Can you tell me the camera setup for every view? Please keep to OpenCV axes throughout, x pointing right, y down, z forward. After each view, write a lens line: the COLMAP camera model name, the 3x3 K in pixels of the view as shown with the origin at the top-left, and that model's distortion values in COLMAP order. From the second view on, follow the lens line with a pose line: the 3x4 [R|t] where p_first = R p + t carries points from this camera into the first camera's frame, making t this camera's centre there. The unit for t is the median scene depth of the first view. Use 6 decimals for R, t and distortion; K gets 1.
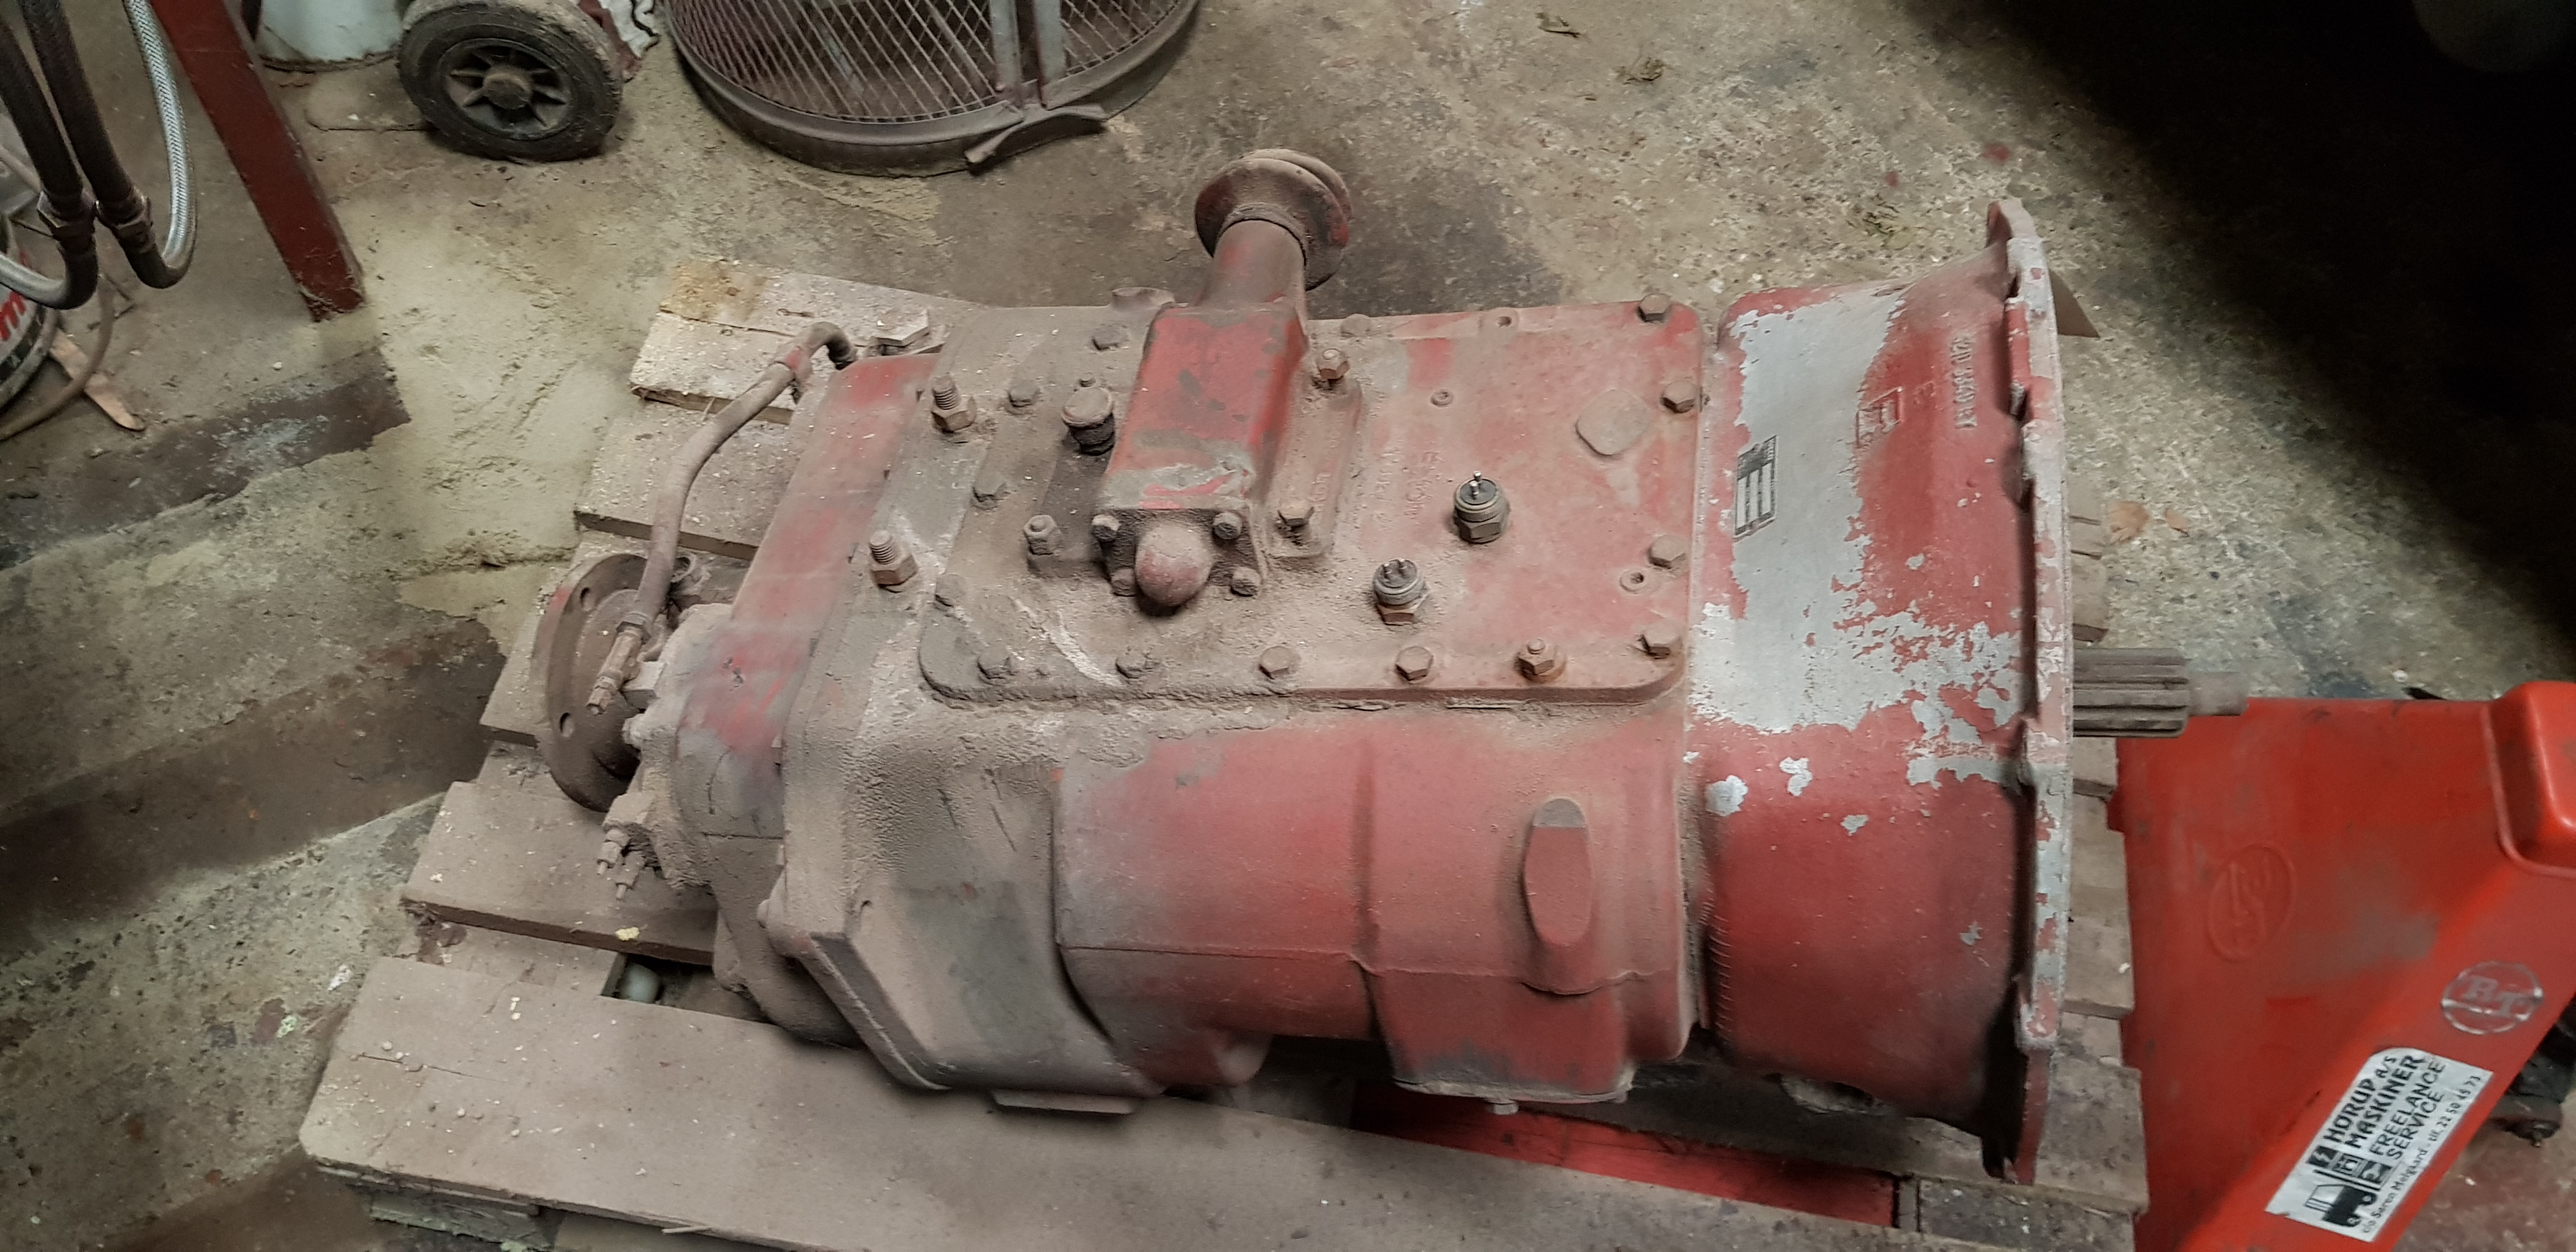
lens RADIAL K [[2027.0, 0, 1276.7], [0, 2027.0, 626.9], [0, 0, 1]] dist [0.091405, -0.173804]
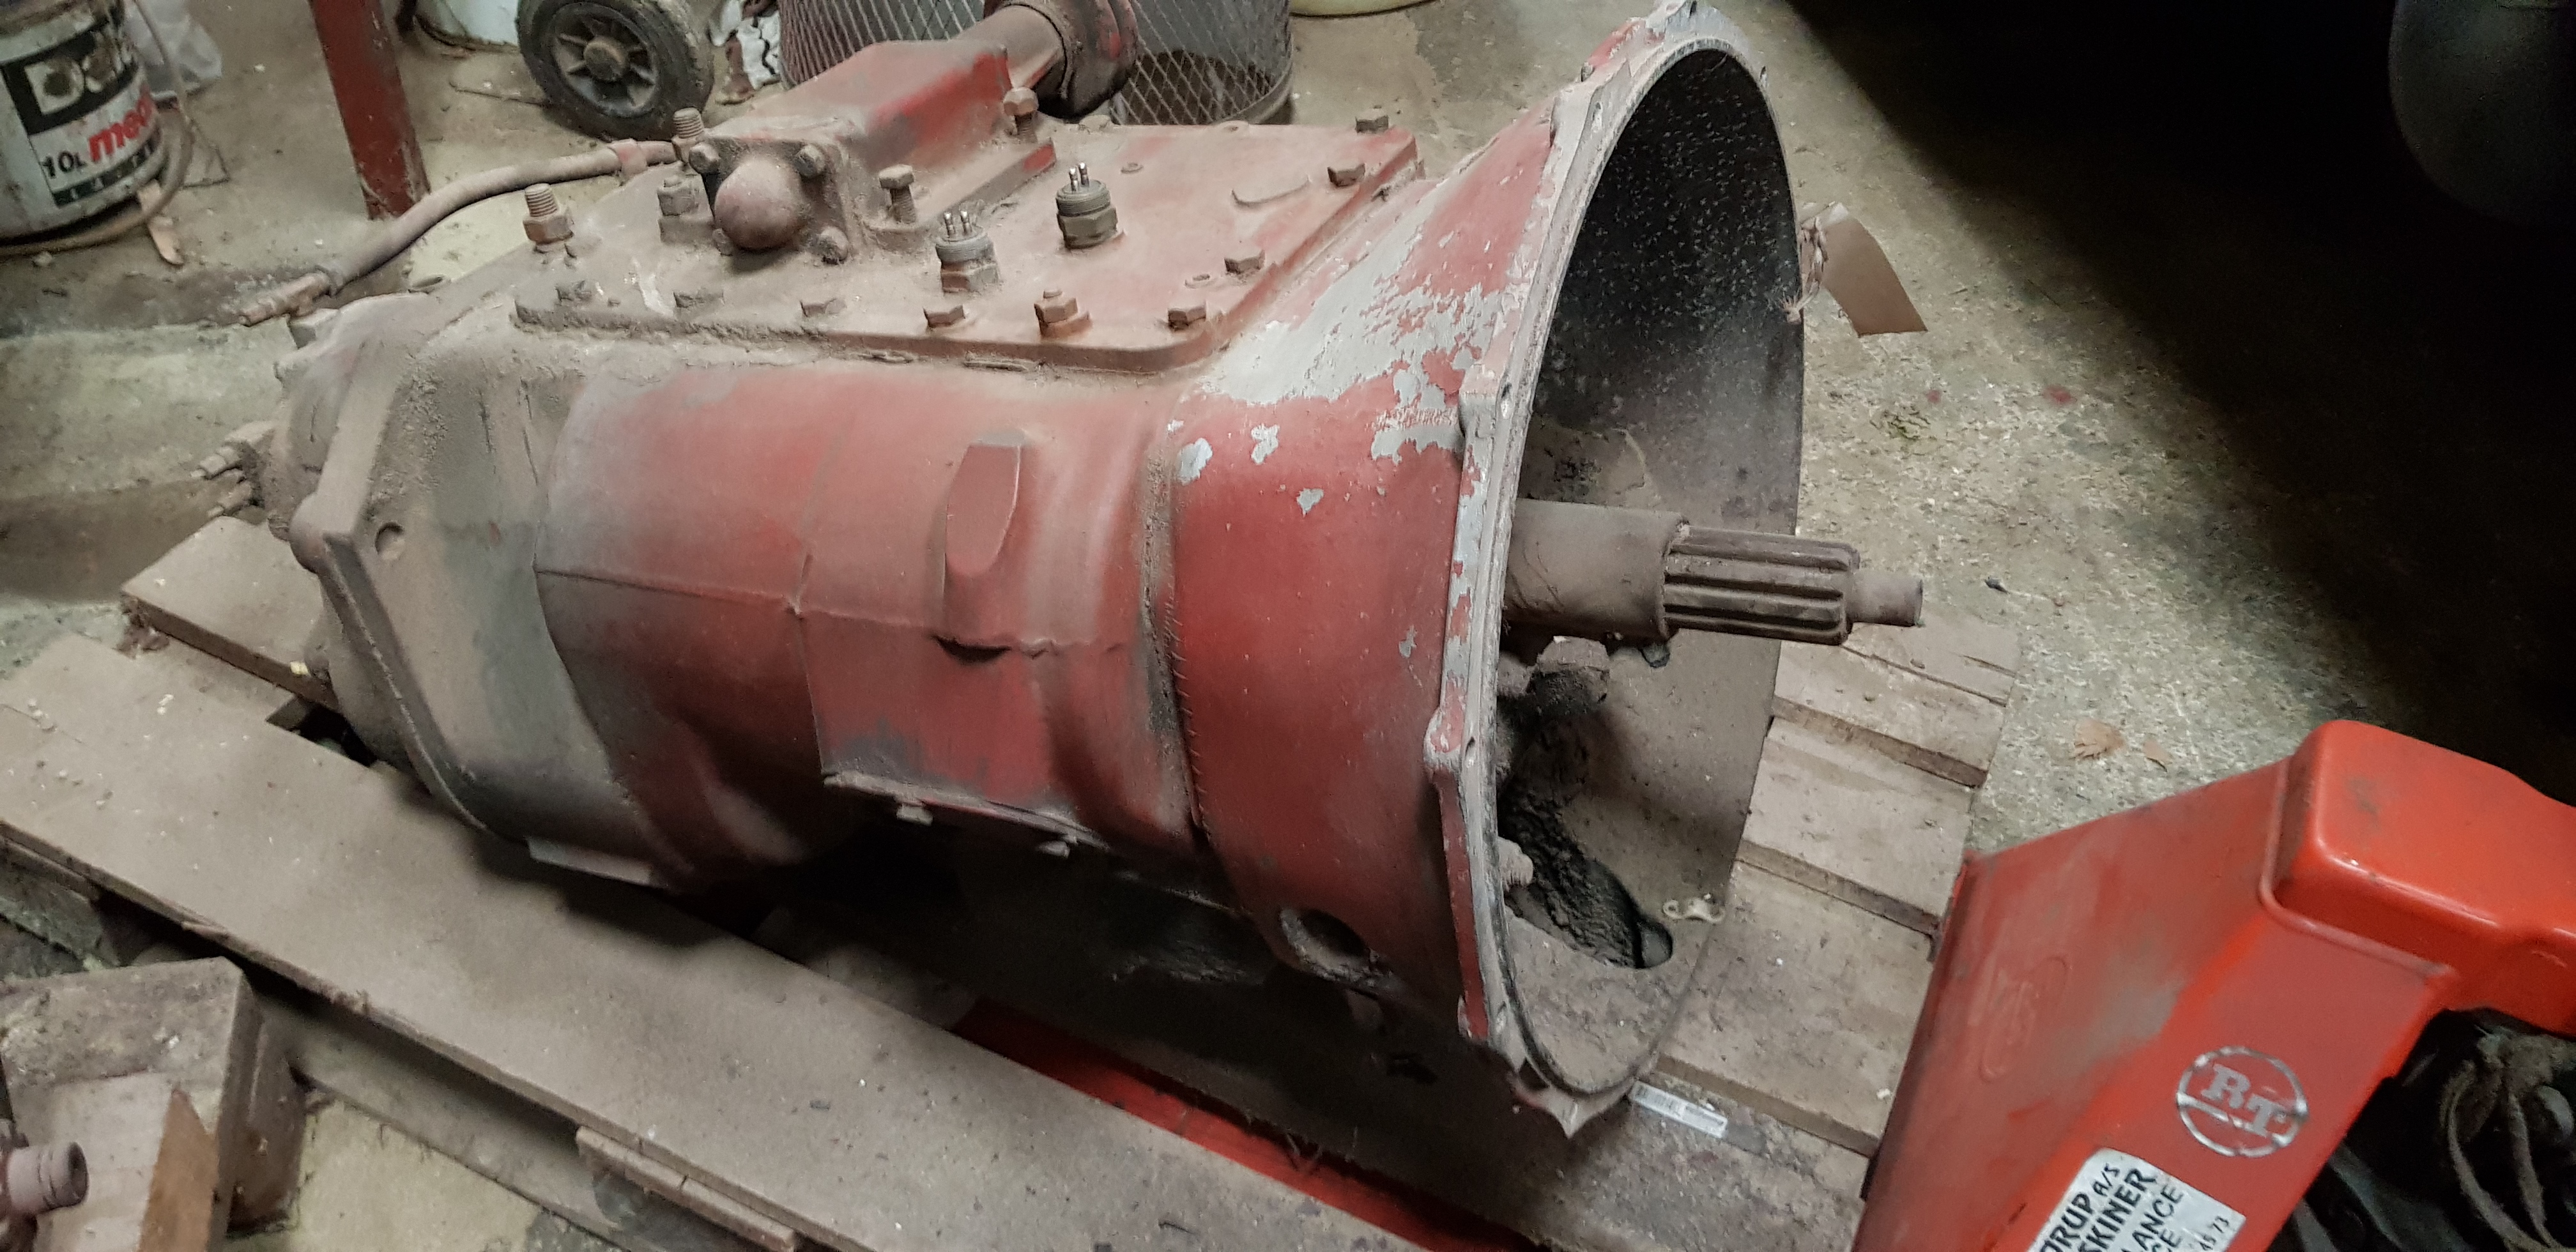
lens RADIAL K [[2027.0, 0, 1300.4], [0, 2027.0, 650.9], [0, 0, 1]] dist [0.091405, -0.173804]
pose [[0.962160, 0.194082, -0.191260, 0.354598], [-0.235452, 0.945470, -0.225053, 0.273784], [0.137152, 0.261569, 0.955390, 0.146853]]
